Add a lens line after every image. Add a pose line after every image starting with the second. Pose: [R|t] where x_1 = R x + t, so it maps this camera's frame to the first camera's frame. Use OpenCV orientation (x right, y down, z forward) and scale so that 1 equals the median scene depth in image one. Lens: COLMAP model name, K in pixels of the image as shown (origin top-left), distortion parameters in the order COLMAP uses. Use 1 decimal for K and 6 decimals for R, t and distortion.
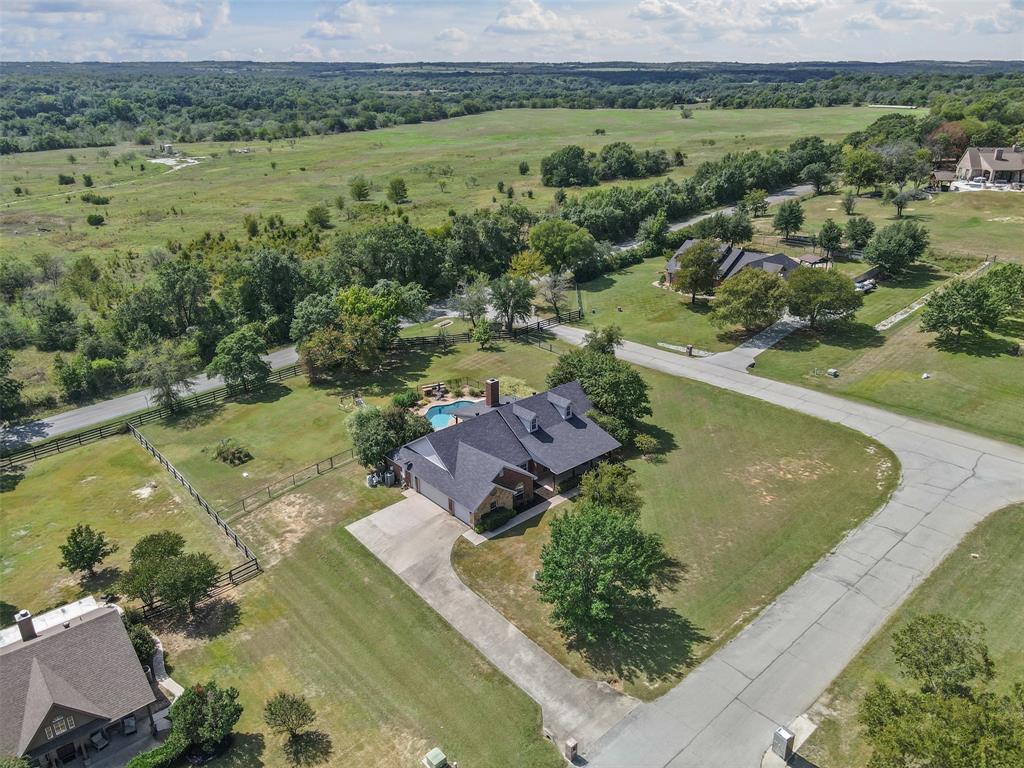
lens RADIAL K [[749.1, 0, 507.1], [0, 749.1, 386.7], [0, 0, 1]] dist [0.002334, 0.021840]
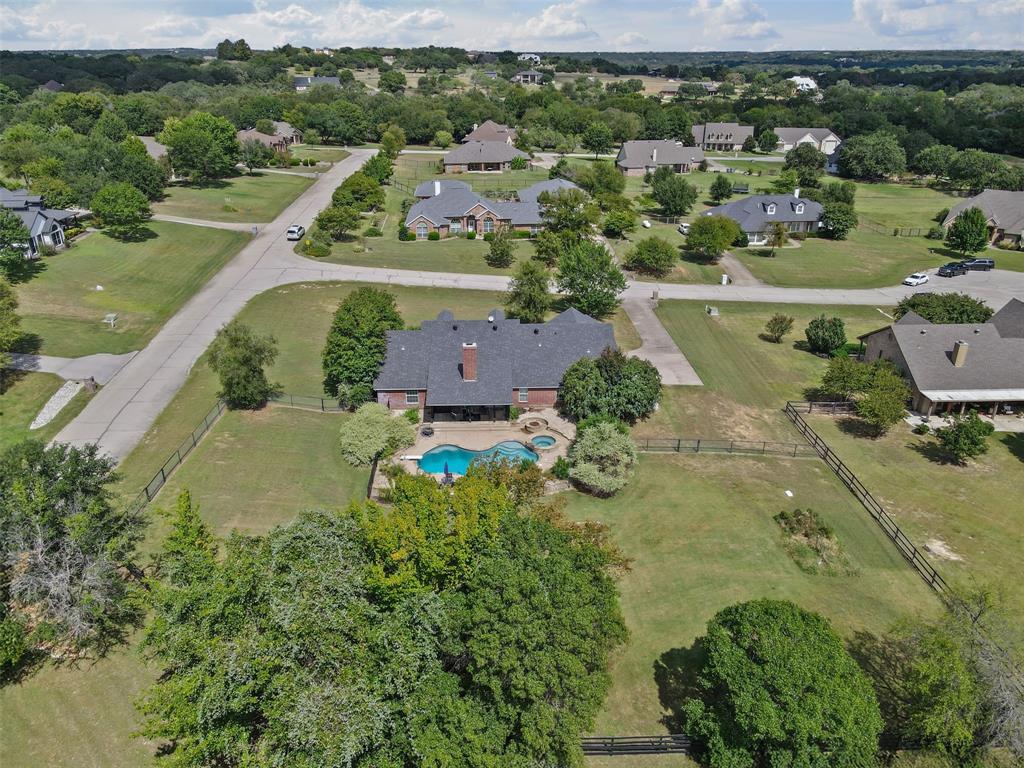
lens RADIAL K [[749.1, 0, 507.1], [0, 749.1, 386.7], [0, 0, 1]] dist [0.002334, 0.021840]
pose [[-0.771916, -0.253333, 0.583067, -0.543291], [0.249245, 0.723139, 0.644164, -0.494278], [-0.584827, 0.642567, -0.495060, 1.475434]]
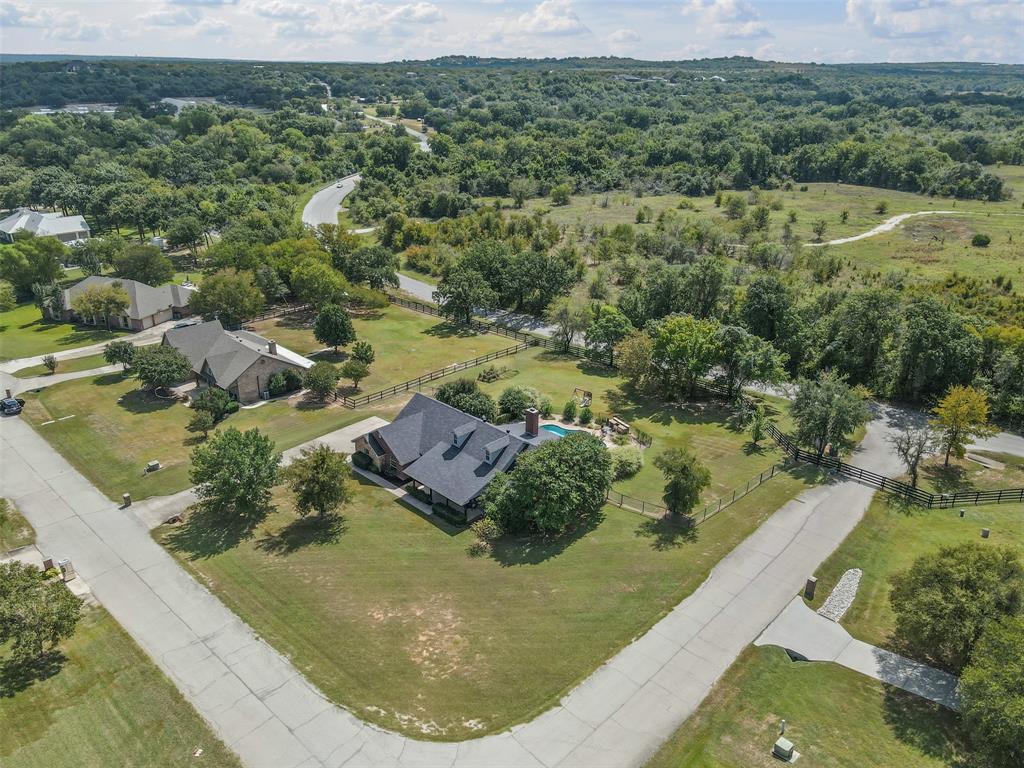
lens RADIAL K [[749.1, 0, 507.1], [0, 749.1, 386.7], [0, 0, 1]] dist [0.002334, 0.021840]
pose [[0.079569, 0.399983, -0.913062, 0.948530], [-0.400637, 0.851562, 0.338129, -0.388570], [0.912775, 0.338902, 0.228006, 0.771869]]
